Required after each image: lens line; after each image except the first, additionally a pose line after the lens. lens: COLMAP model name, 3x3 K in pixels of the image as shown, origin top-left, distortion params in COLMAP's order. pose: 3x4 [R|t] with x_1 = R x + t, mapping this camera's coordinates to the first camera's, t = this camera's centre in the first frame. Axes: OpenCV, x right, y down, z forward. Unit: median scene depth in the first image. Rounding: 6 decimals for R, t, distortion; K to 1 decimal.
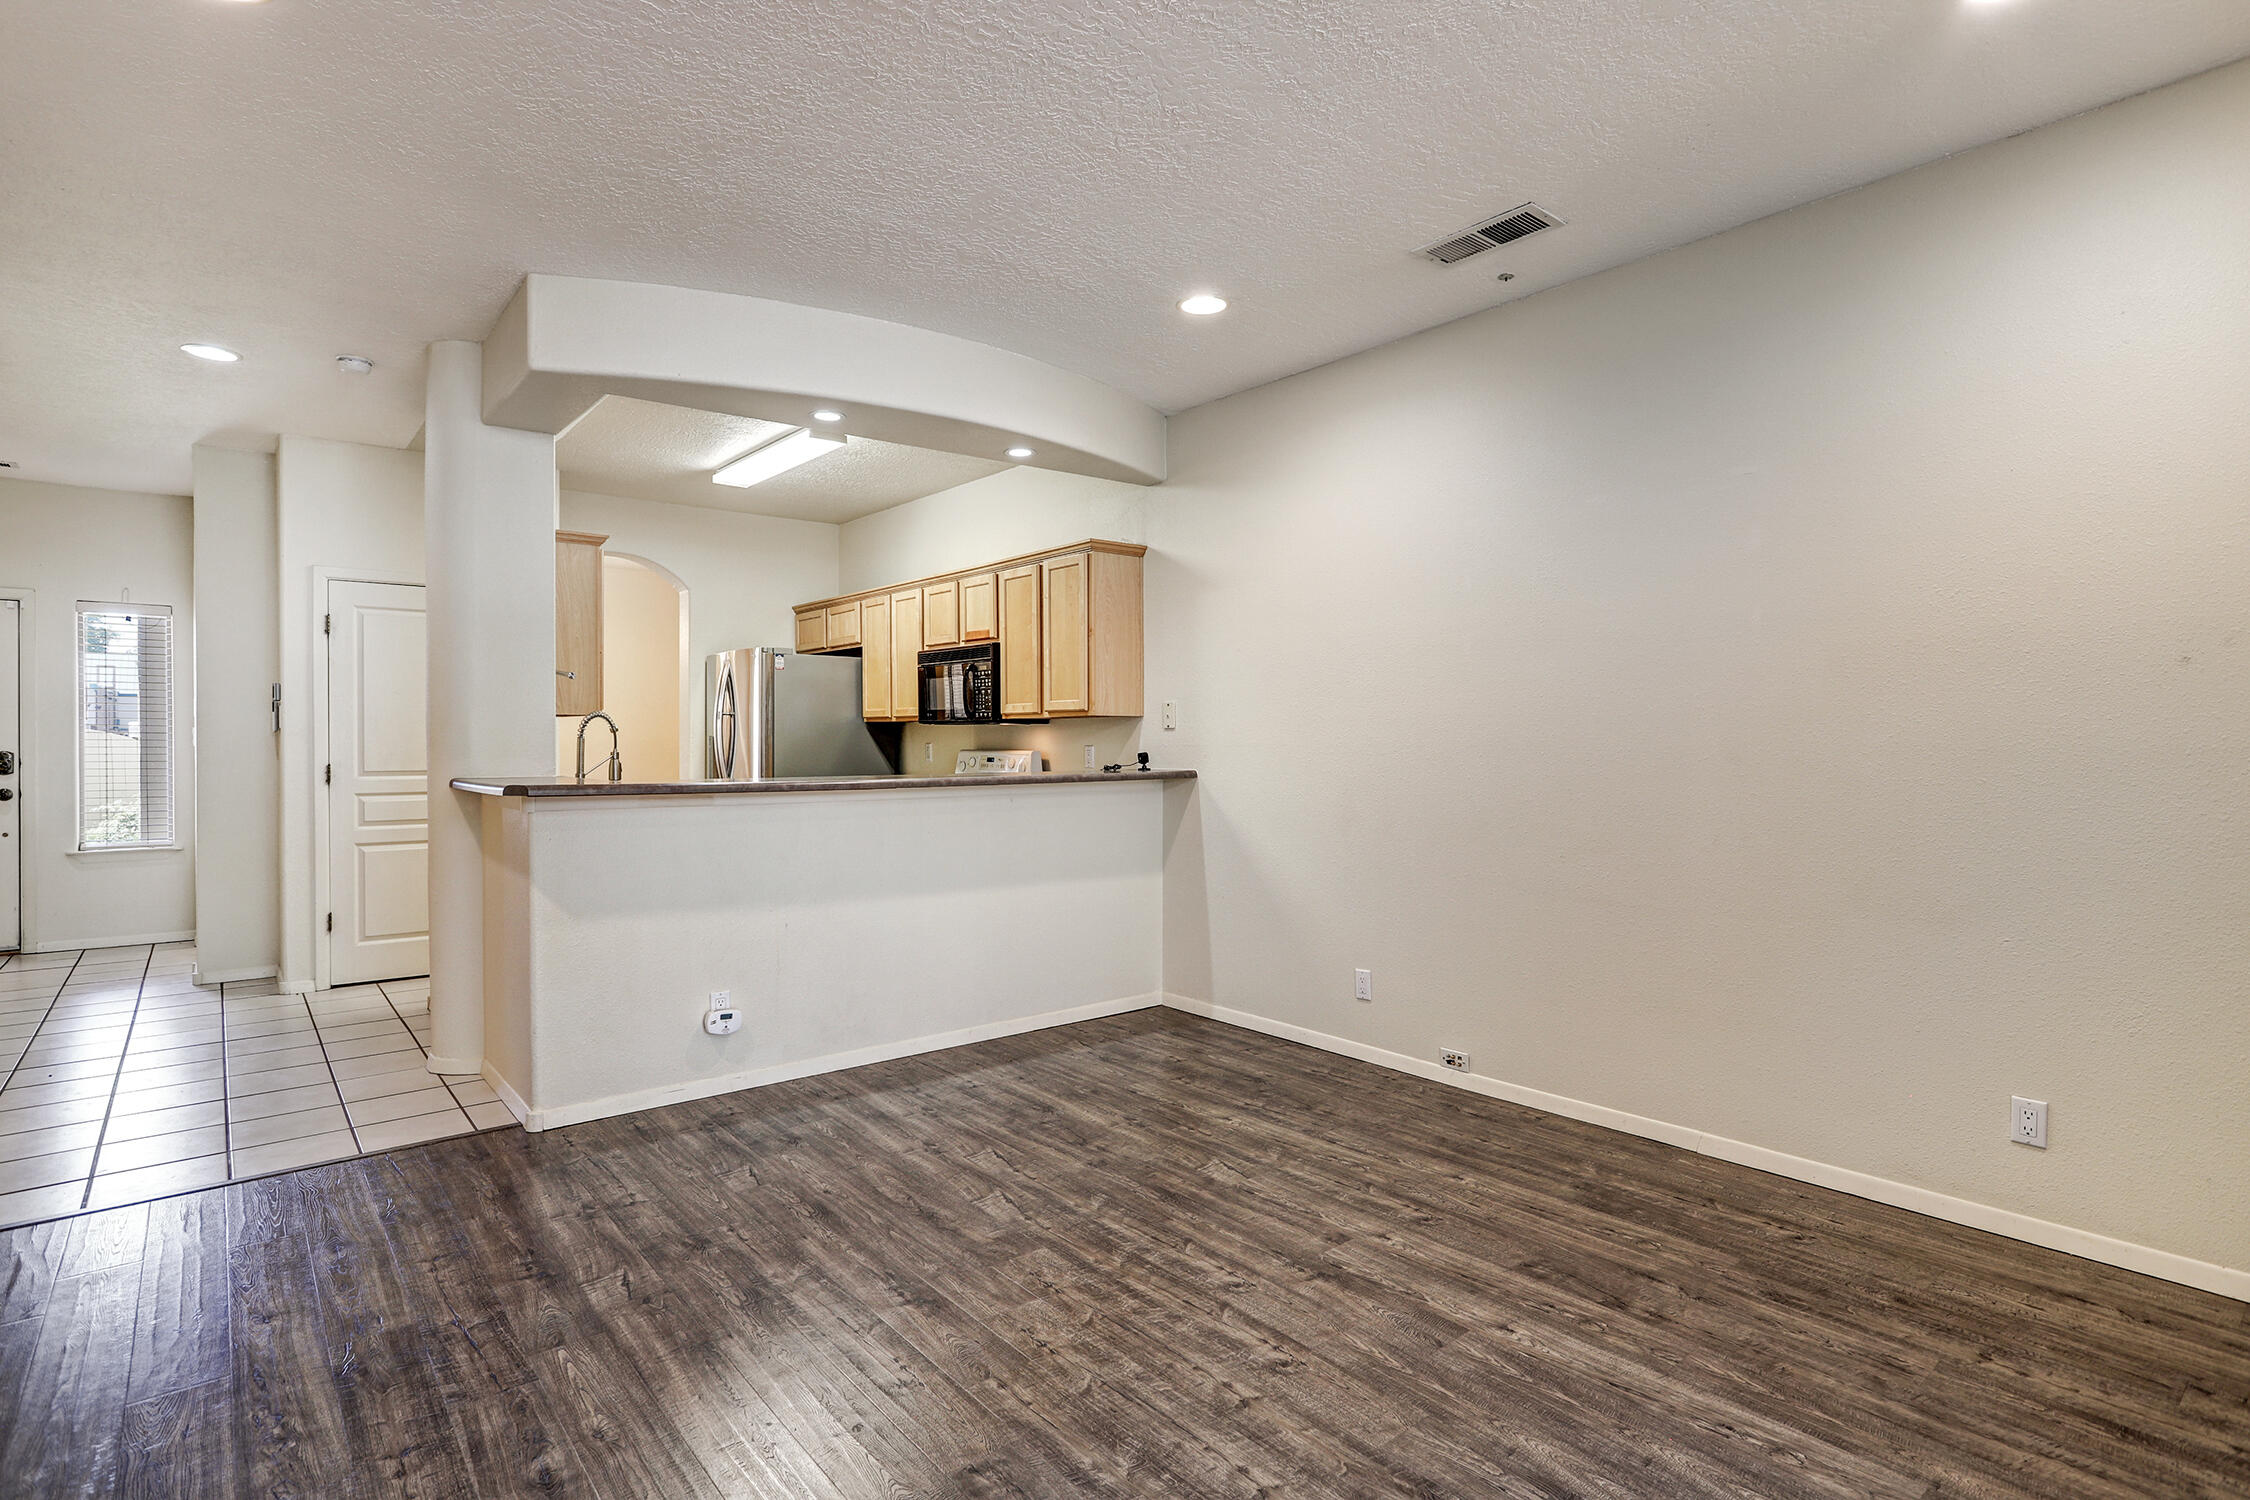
lens RADIAL K [[1110.2, 0, 1115.9], [0, 1110.2, 744.4], [0, 0, 1]] dist [-0.007280, 0.000482]
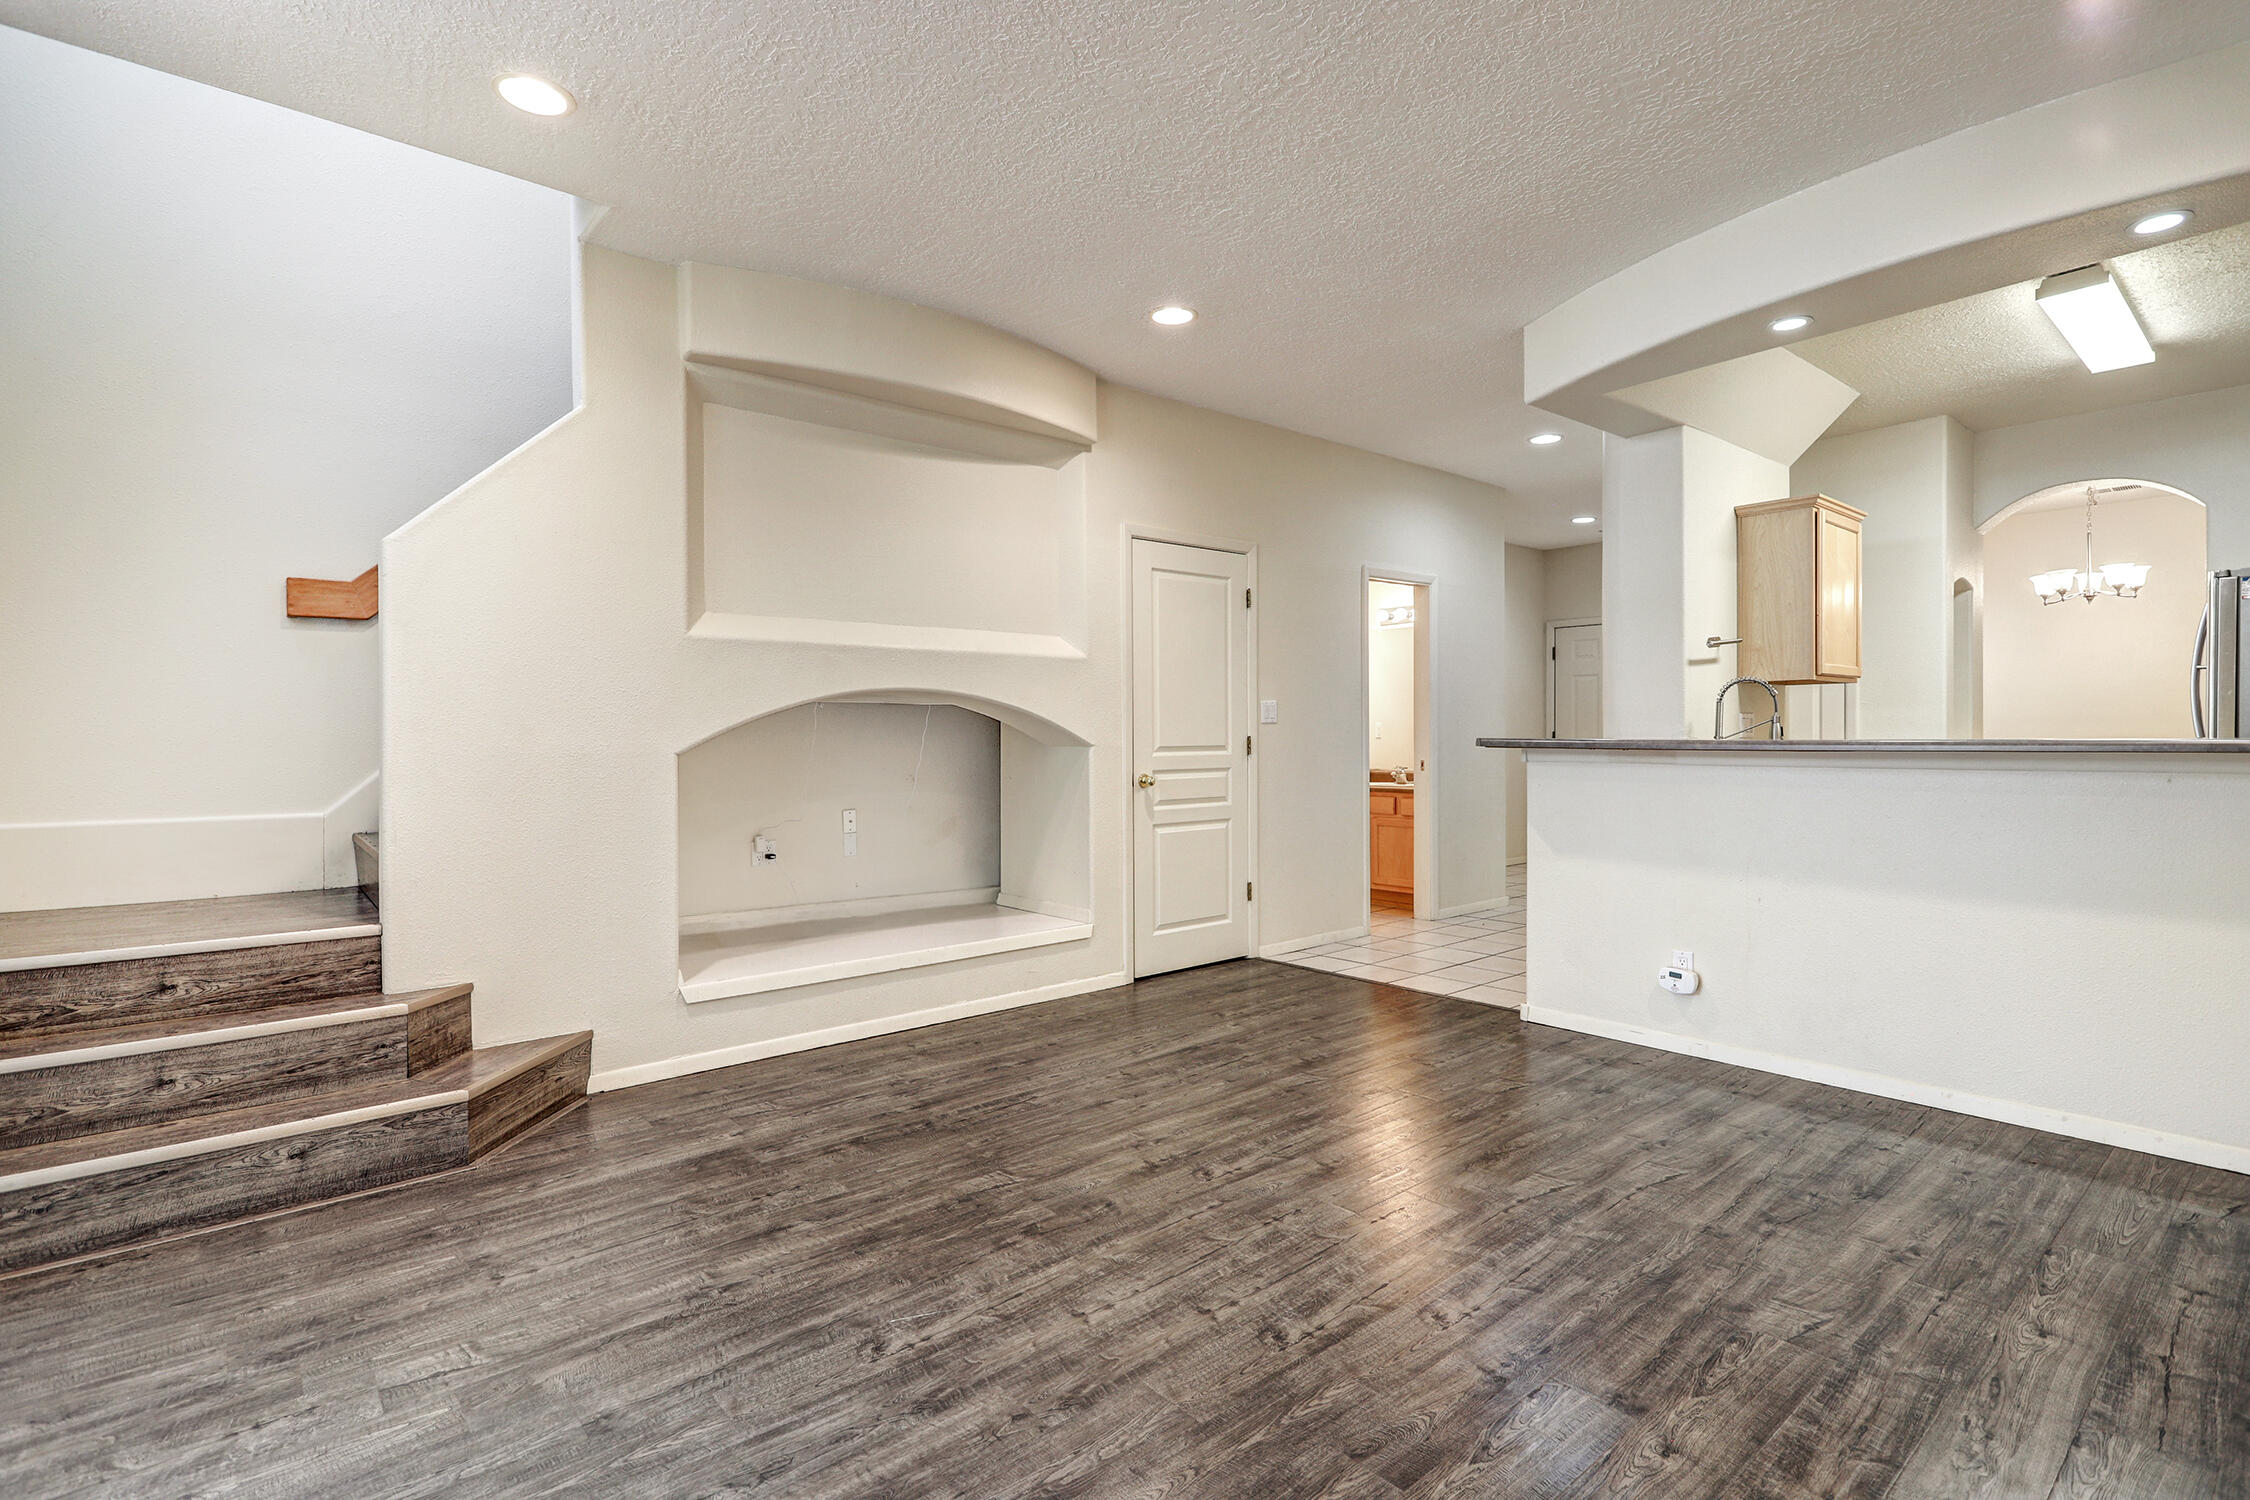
lens RADIAL K [[1067.7, 0, 1129.9], [0, 1067.7, 741.6], [0, 0, 1]] dist [-0.003043, 0.000082]
pose [[0.014281, 0.005976, -0.999880, 0.677473], [0.001139, 0.999981, 0.005993, 0.031771], [0.999897, -0.001224, 0.014274, 0.555882]]
